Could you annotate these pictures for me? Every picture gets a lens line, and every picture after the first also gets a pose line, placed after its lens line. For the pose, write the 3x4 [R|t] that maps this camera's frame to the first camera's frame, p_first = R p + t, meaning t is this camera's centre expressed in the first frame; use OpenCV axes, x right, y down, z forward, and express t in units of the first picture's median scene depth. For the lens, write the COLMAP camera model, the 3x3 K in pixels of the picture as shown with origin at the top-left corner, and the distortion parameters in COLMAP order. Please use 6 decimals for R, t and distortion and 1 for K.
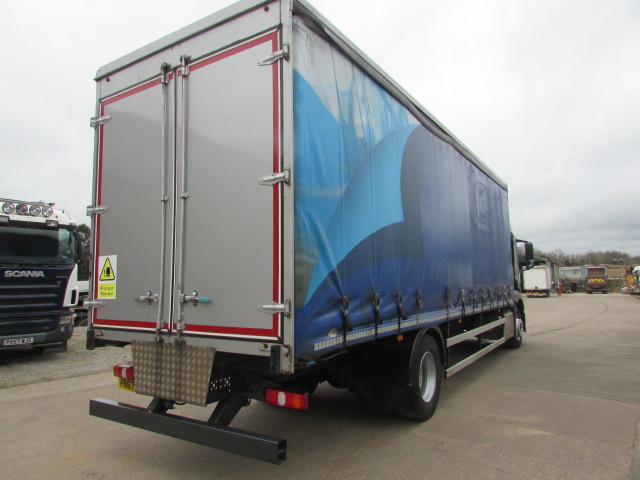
lens RADIAL K [[461.2, 0, 323.7], [0, 461.2, 242.6], [0, 0, 1]] dist [-0.046389, 0.002231]
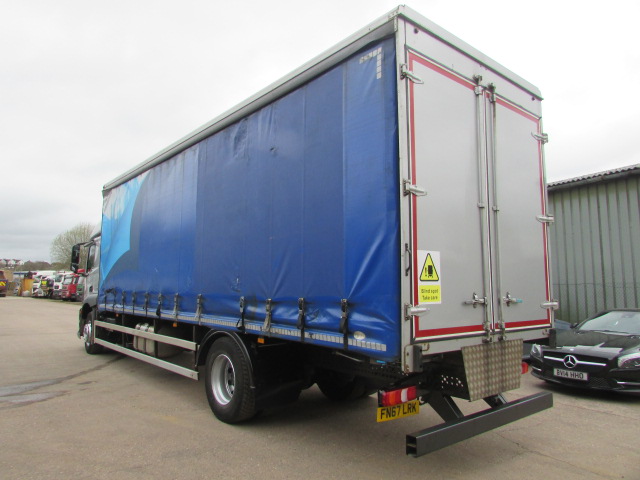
lens RADIAL K [[461.2, 0, 319.9], [0, 461.2, 239.0], [0, 0, 1]] dist [-0.046389, 0.002231]
pose [[0.300198, 0.115158, 0.946900, -1.434622], [-0.099819, 0.991028, -0.088879, 0.109293], [-0.948640, -0.067837, 0.308999, 1.018475]]
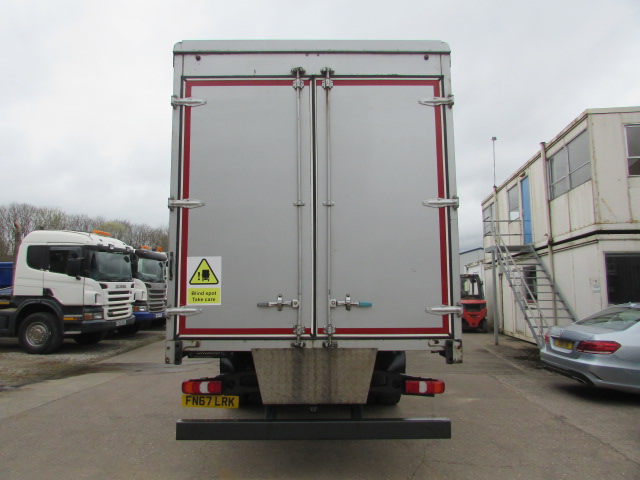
lens RADIAL K [[461.2, 0, 319.4], [0, 461.2, 235.7], [0, 0, 1]] dist [-0.046389, 0.002231]
pose [[0.833635, 0.068546, 0.548045, -0.853789], [-0.058368, 0.997646, -0.035994, 0.007685], [-0.549222, -0.001983, 0.835674, 0.137091]]
